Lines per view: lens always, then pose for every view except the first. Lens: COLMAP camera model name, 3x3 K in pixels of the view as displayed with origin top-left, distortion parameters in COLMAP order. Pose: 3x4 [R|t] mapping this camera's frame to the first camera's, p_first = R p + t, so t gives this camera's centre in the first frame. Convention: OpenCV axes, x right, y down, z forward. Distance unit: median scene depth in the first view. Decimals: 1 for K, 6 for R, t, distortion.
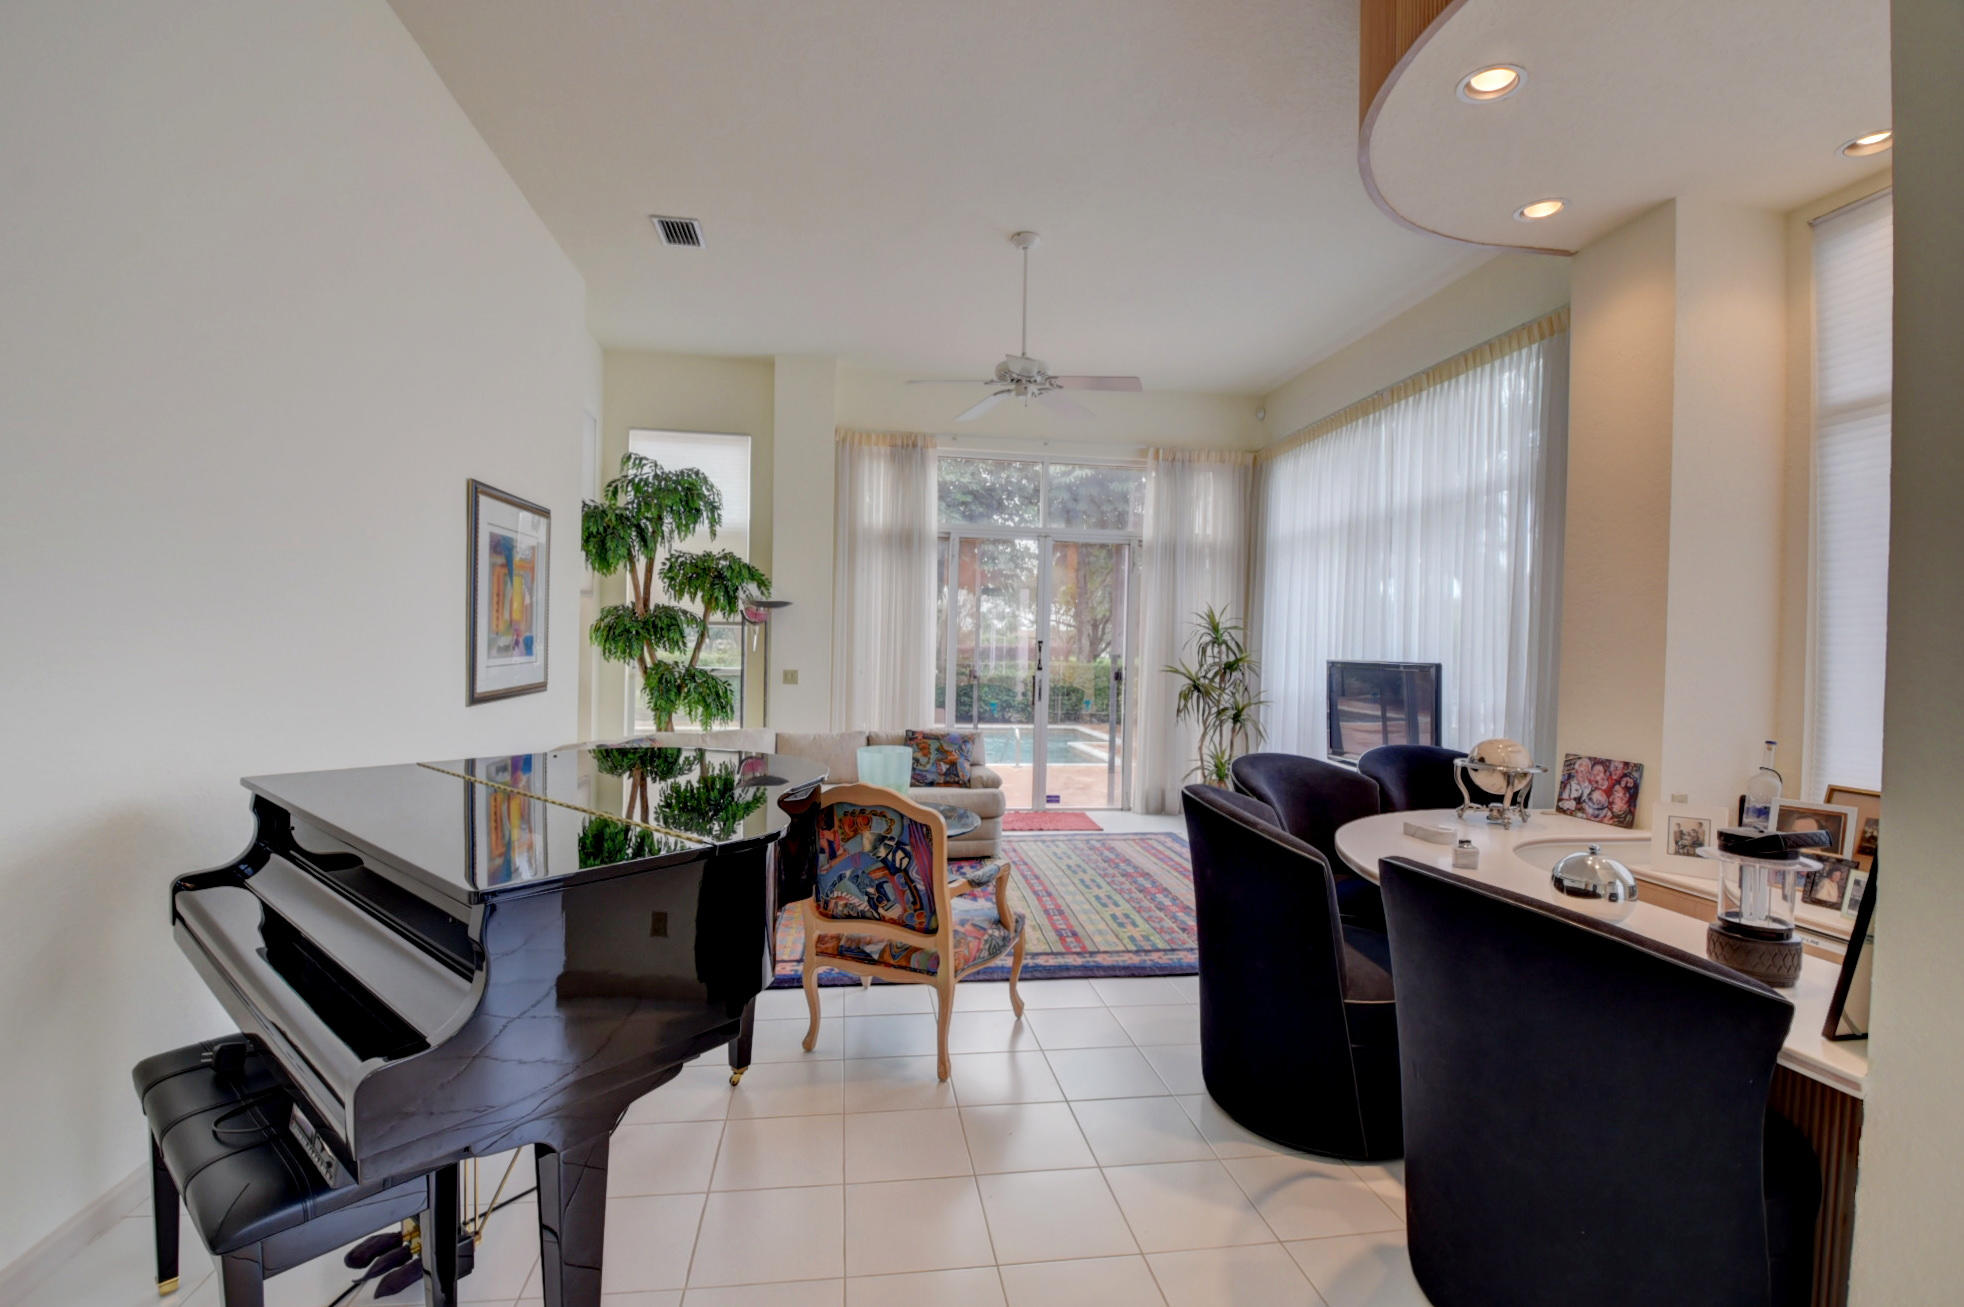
lens RADIAL K [[870.7, 0, 976.2], [0, 870.7, 658.8], [0, 0, 1]] dist [0.007899, -0.026310]
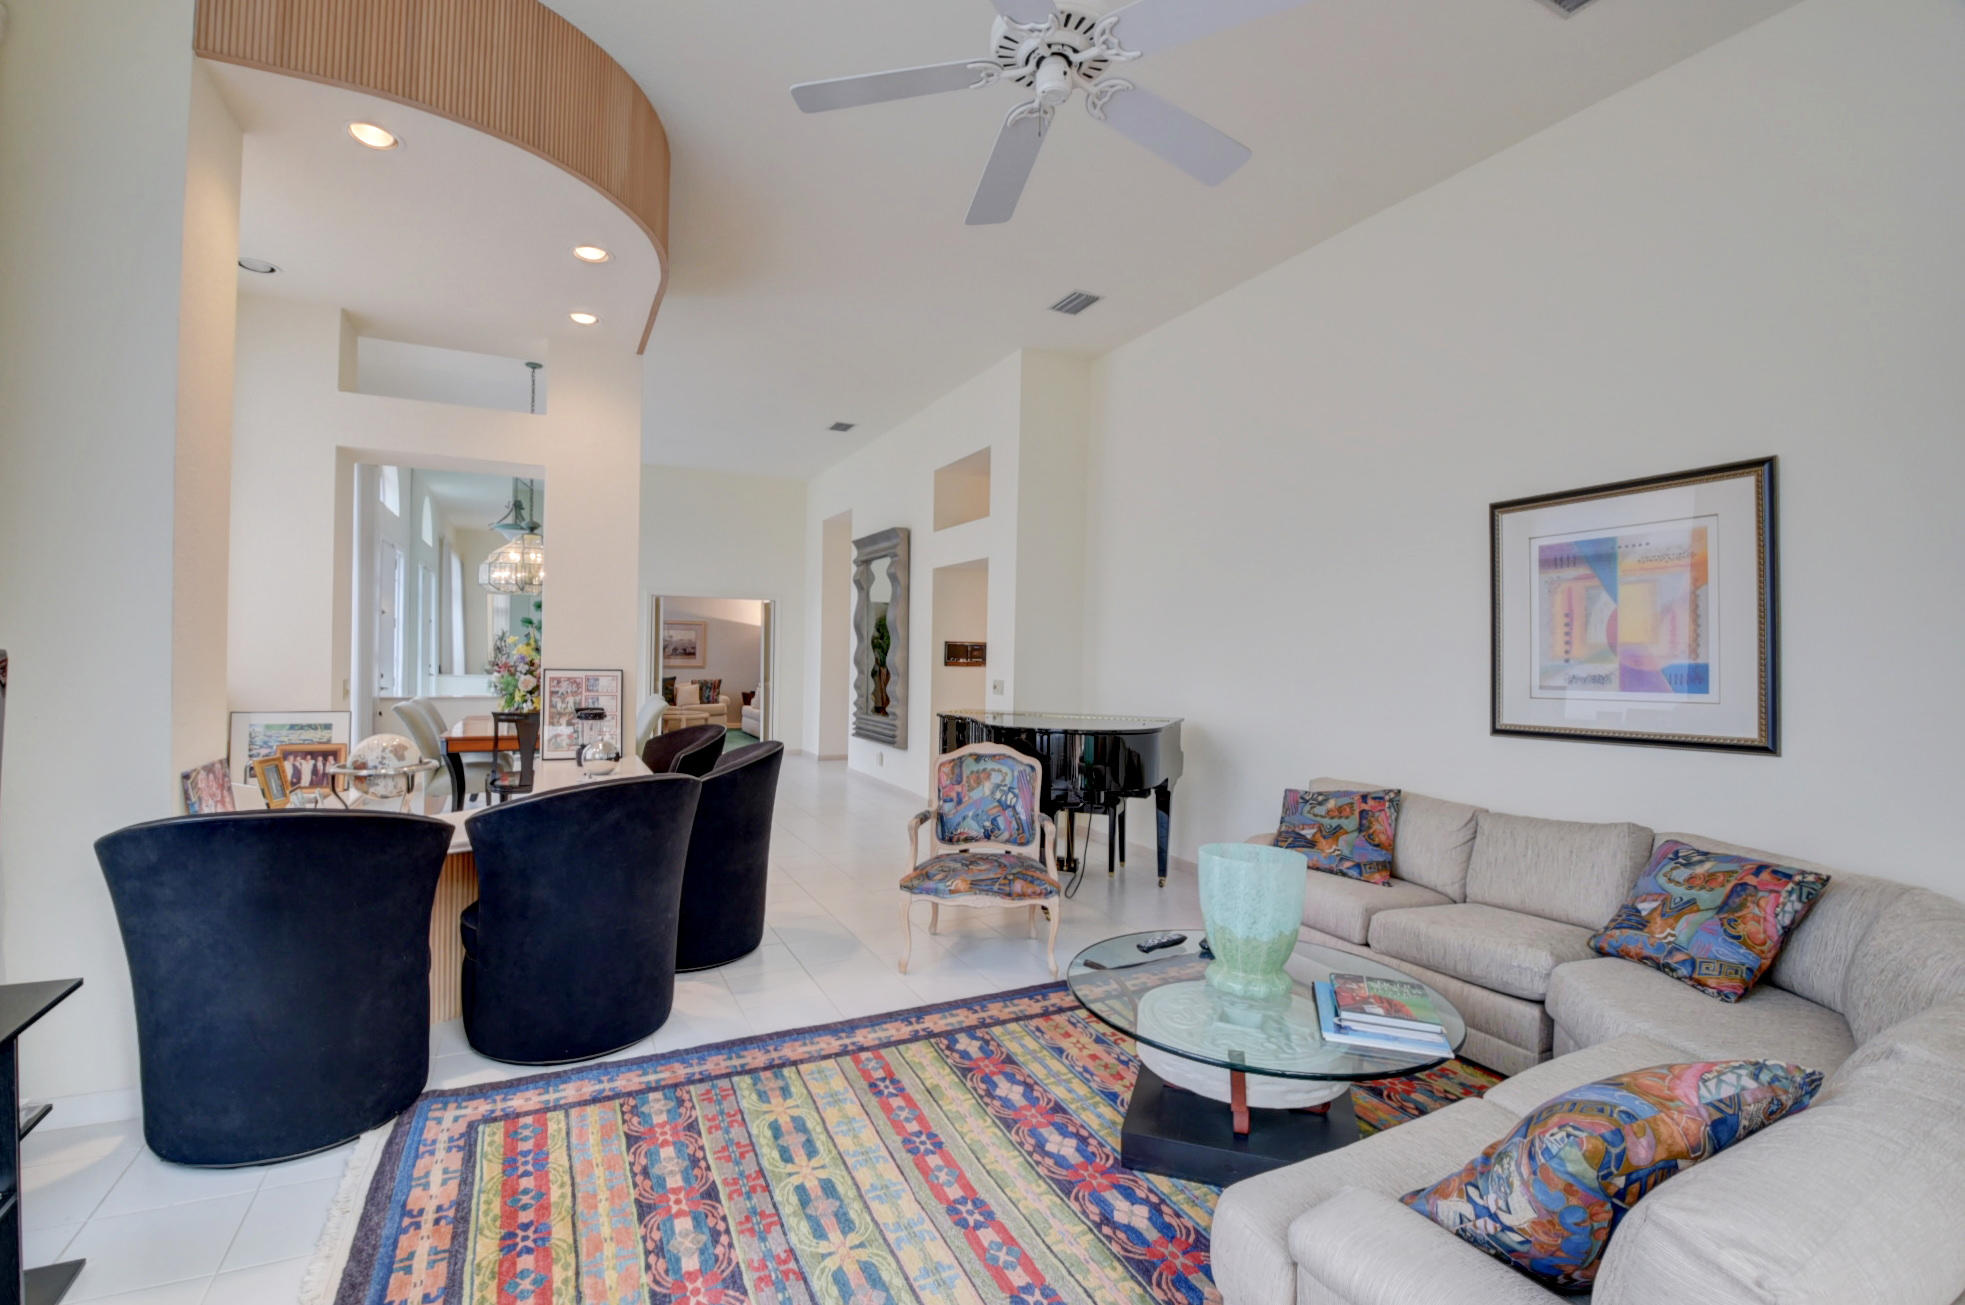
lens RADIAL K [[875.7, 0, 971.8], [0, 875.7, 655.2], [0, 0, 1]] dist [0.000804, -0.016220]
pose [[-0.951746, -0.038090, -0.304513, 0.175423], [-0.041382, 0.999134, 0.004363, -0.009513], [0.304083, 0.016754, -0.952498, 1.128301]]
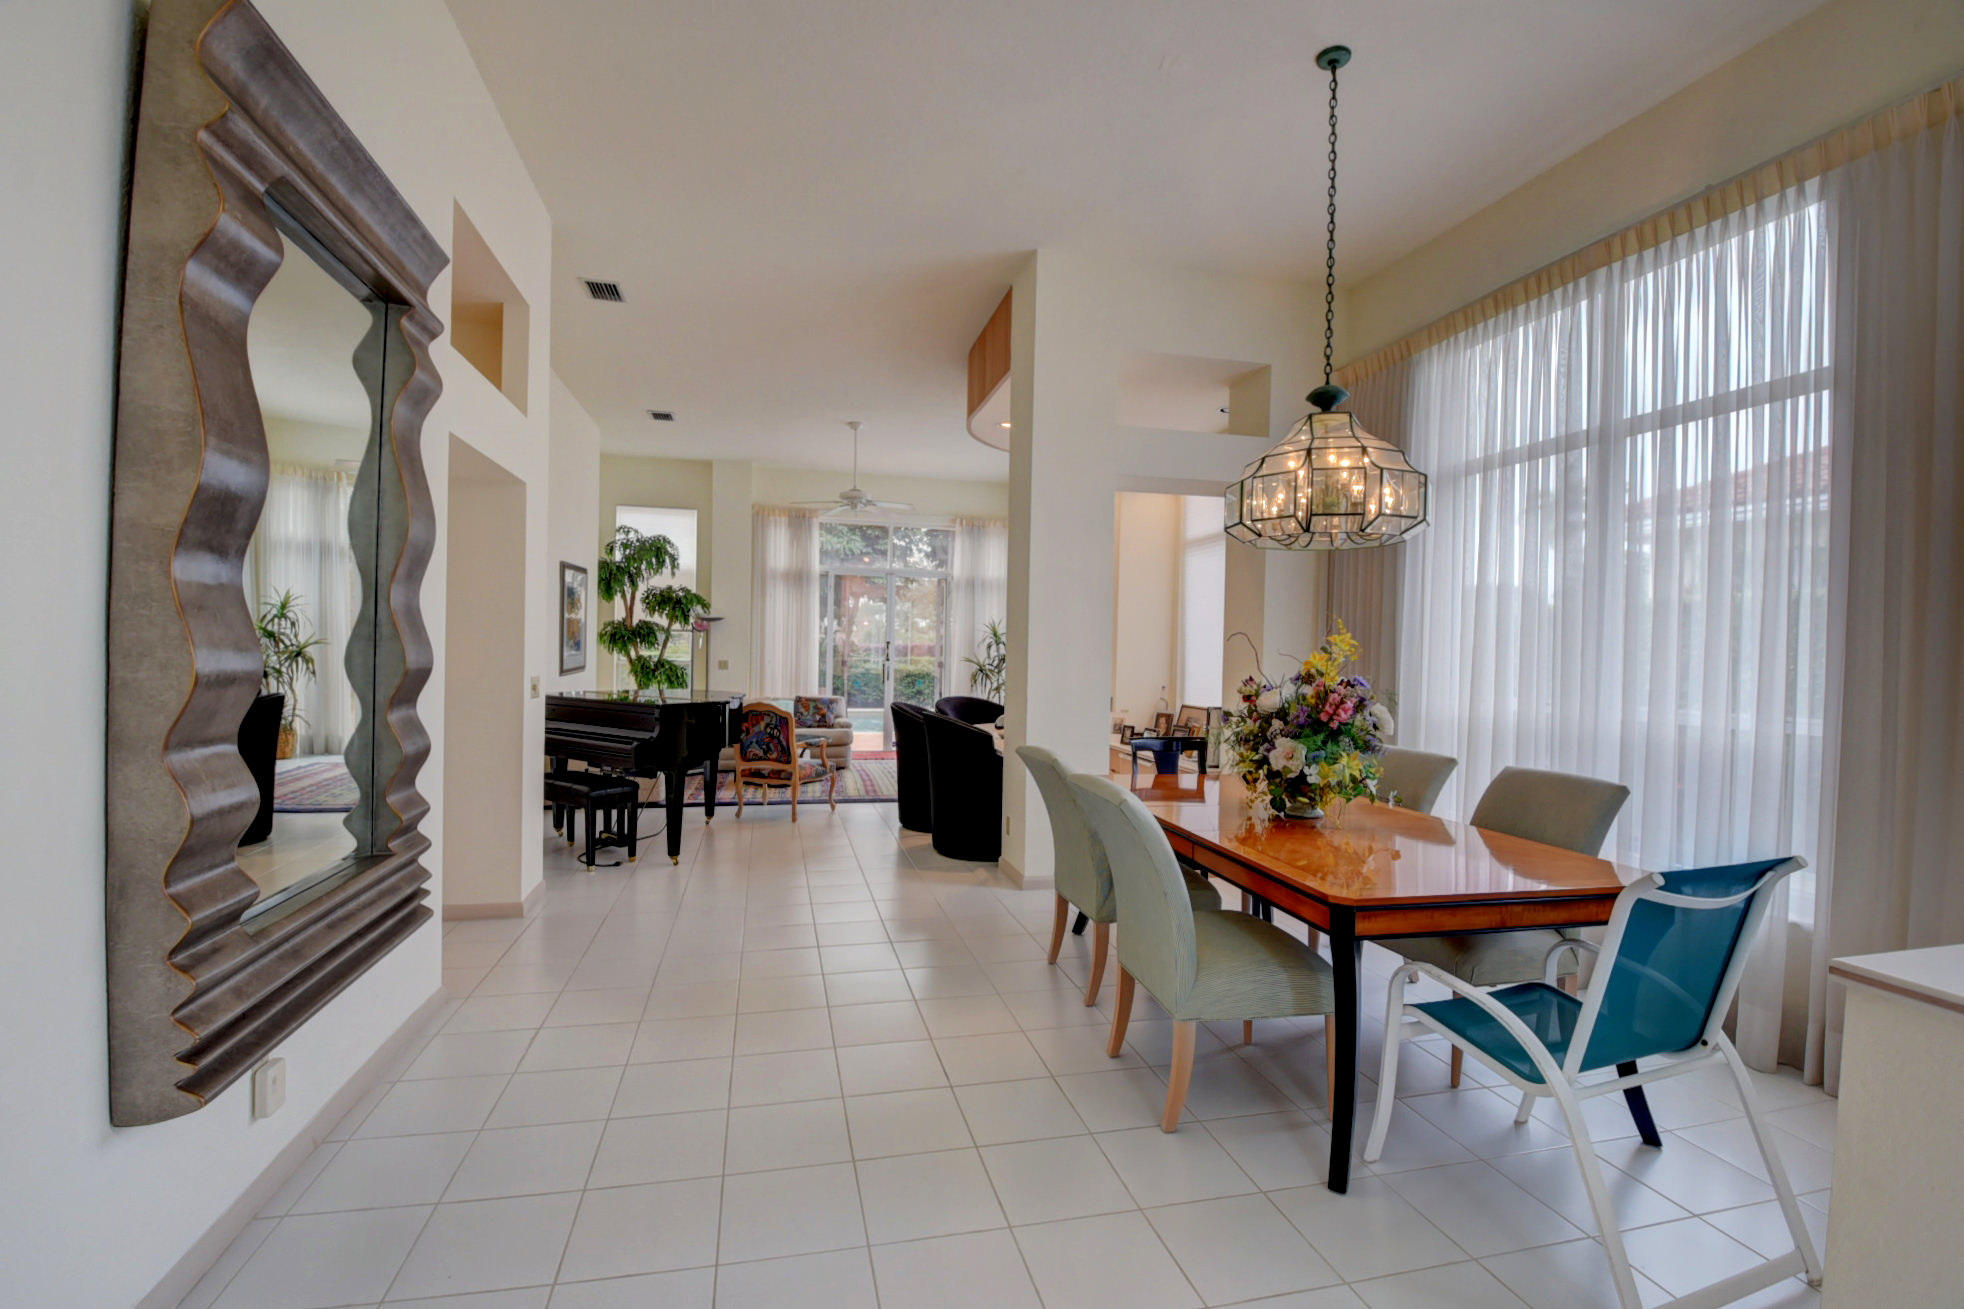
lens RADIAL K [[859.1, 0, 982.0], [0, 859.1, 654.5], [0, 0, 1]] dist [-0.001079, -0.013756]
pose [[0.995591, -0.002993, 0.093758, 0.116955], [0.003315, 0.999989, -0.003275, 0.009442], [-0.093747, 0.003572, 0.995590, -0.645815]]
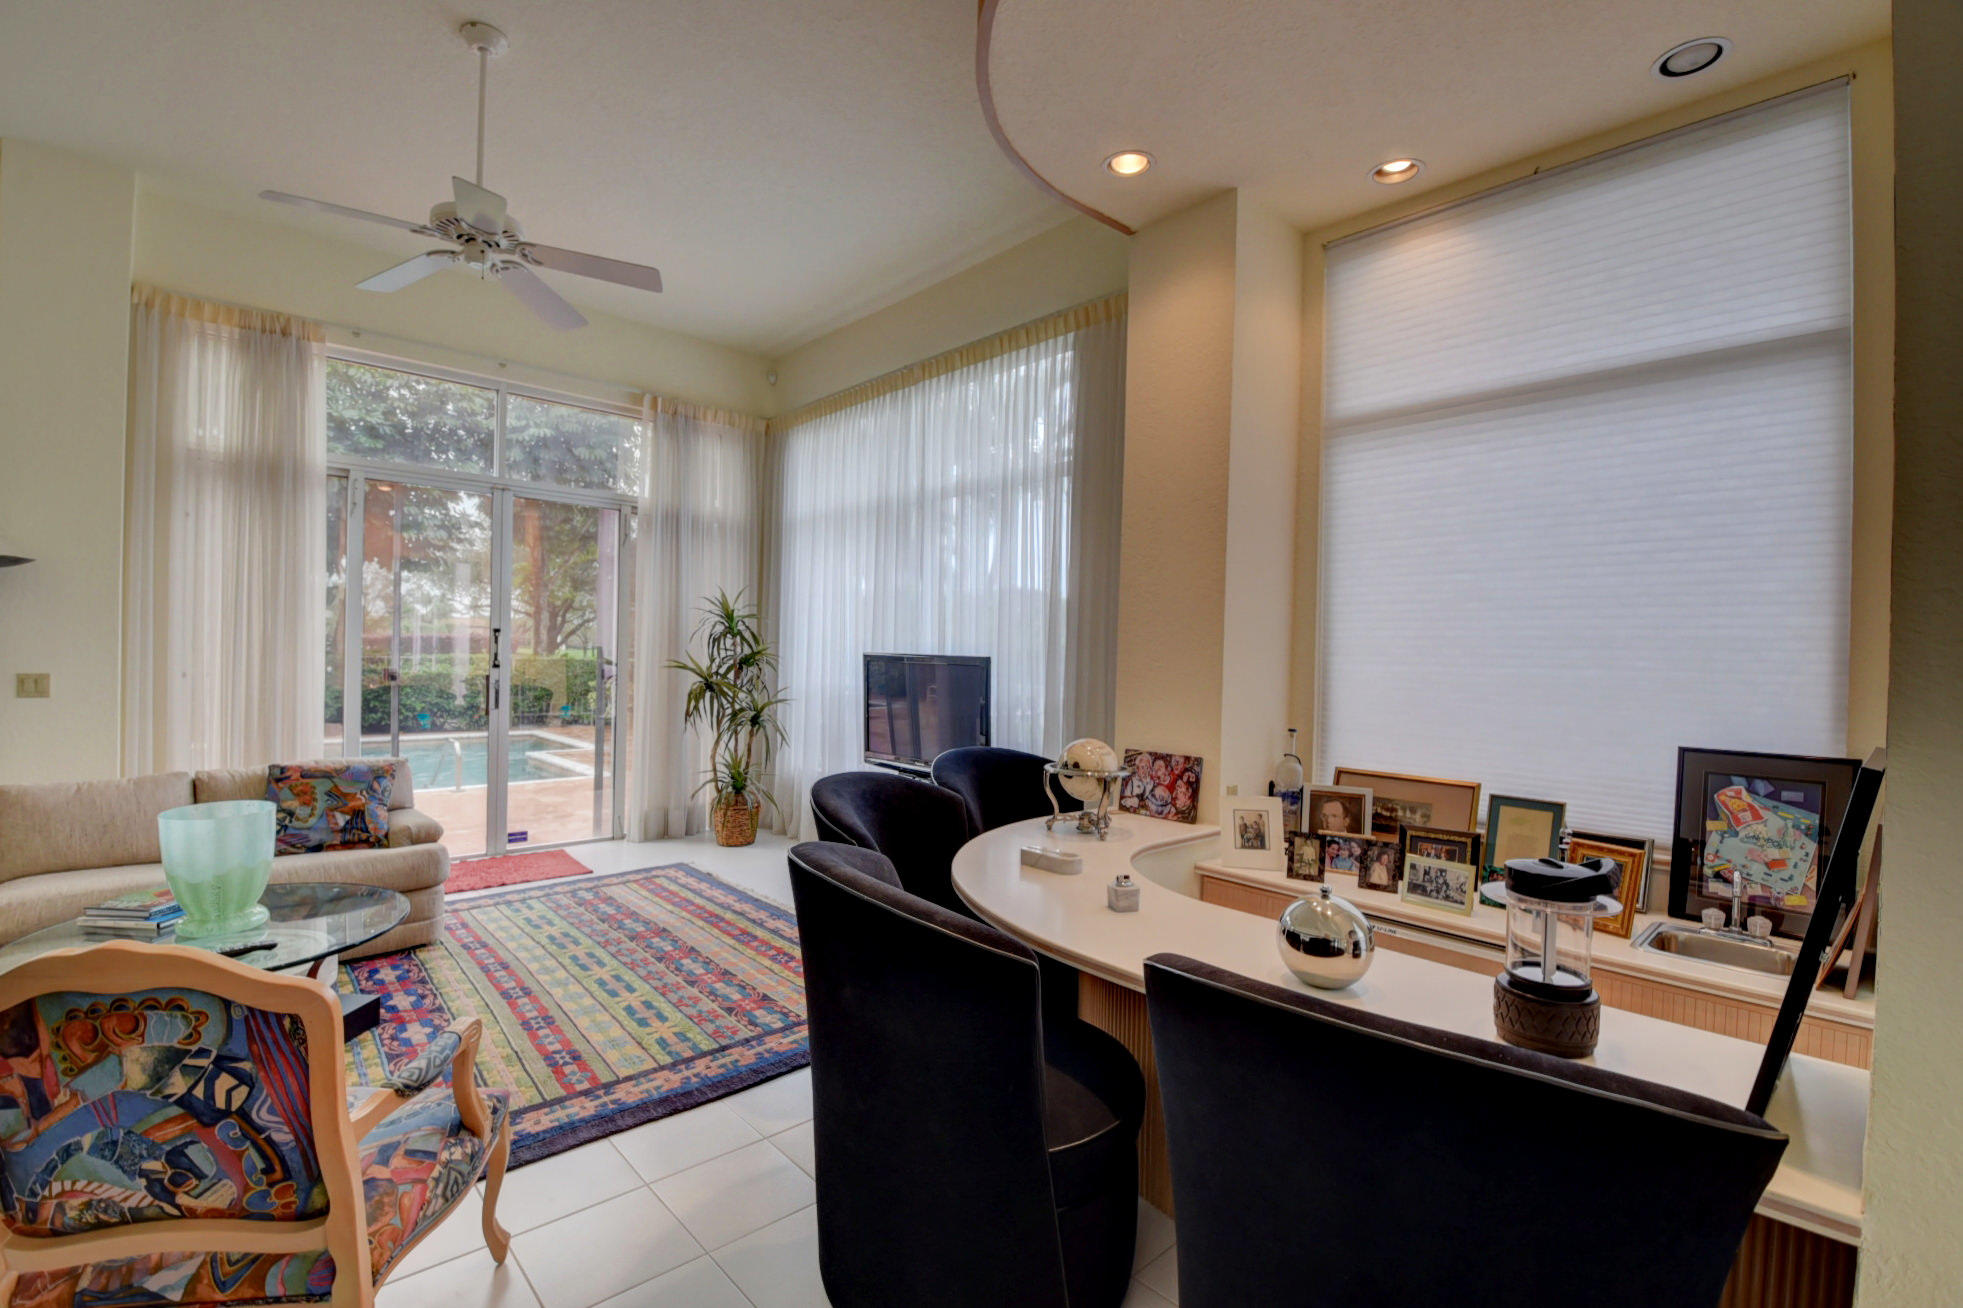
lens RADIAL K [[870.3, 0, 975.7], [0, 870.3, 659.3], [0, 0, 1]] dist [0.007899, -0.026310]
pose [[0.829638, -0.009411, 0.558222, -0.003233], [0.003150, 0.999921, 0.012176, -0.002622], [-0.558293, -0.008343, 0.829602, 0.178145]]
